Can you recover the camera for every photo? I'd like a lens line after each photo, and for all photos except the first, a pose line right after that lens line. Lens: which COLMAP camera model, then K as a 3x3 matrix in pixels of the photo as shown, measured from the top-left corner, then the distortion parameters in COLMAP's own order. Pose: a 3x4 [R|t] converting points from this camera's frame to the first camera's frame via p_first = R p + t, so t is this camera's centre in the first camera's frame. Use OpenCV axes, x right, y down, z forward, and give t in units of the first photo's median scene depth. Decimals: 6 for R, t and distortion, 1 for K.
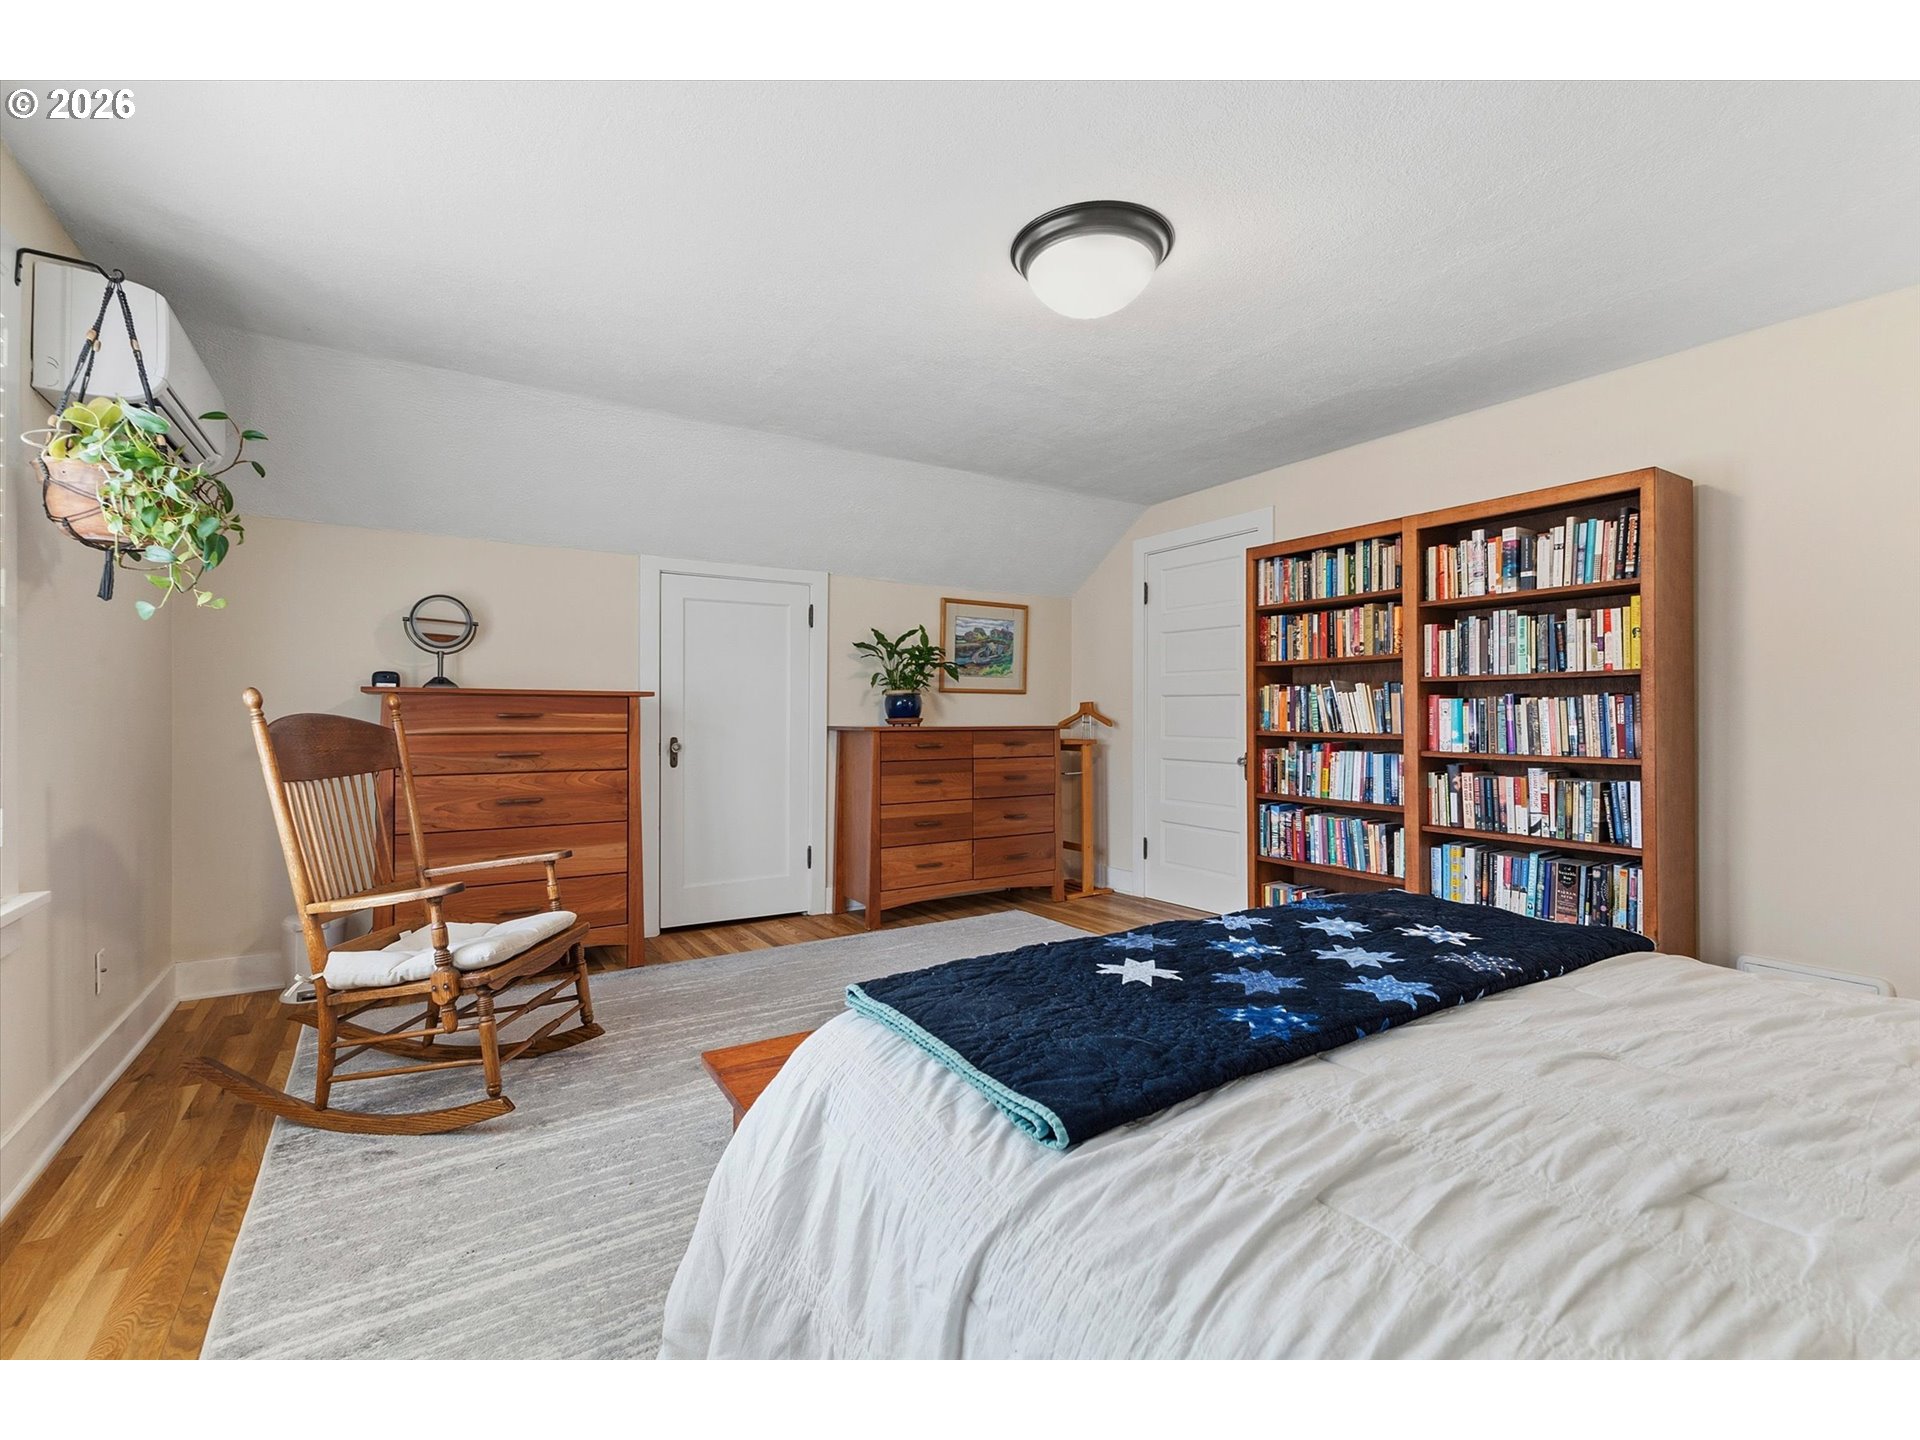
lens RADIAL K [[834.1, 0, 958.2], [0, 834.1, 713.7], [0, 0, 1]] dist [0.008724, -0.001138]
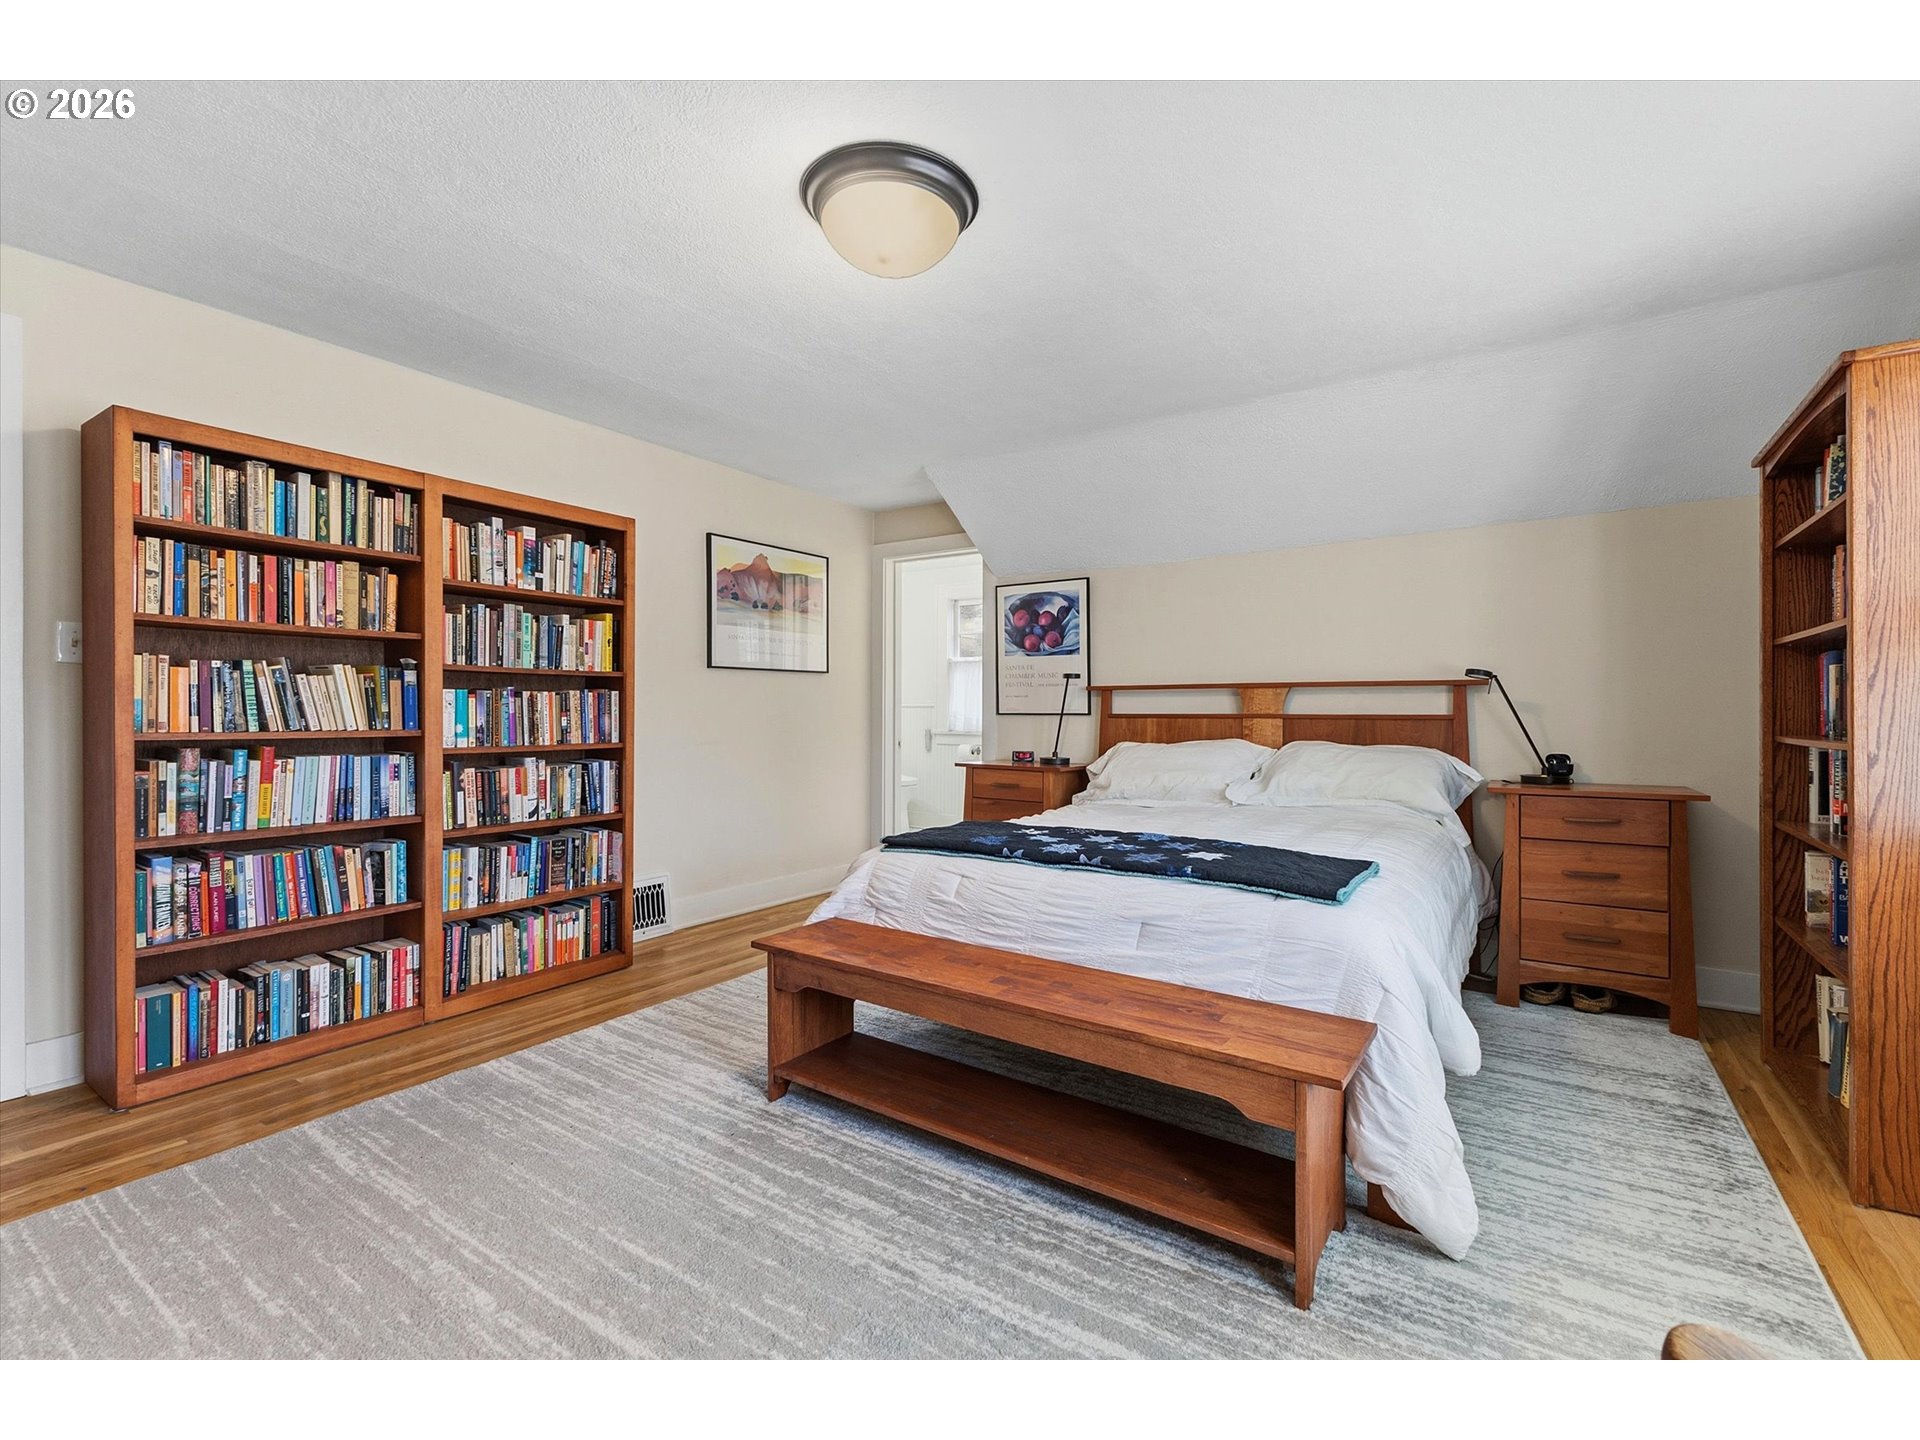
lens RADIAL K [[834.1, 0, 958.2], [0, 834.1, 713.7], [0, 0, 1]] dist [0.008724, -0.001138]
pose [[-0.377158, -0.013878, 0.926045, -0.443483], [-0.014075, 0.999858, 0.009252, -0.007302], [-0.926042, -0.009544, -0.377300, 0.791813]]
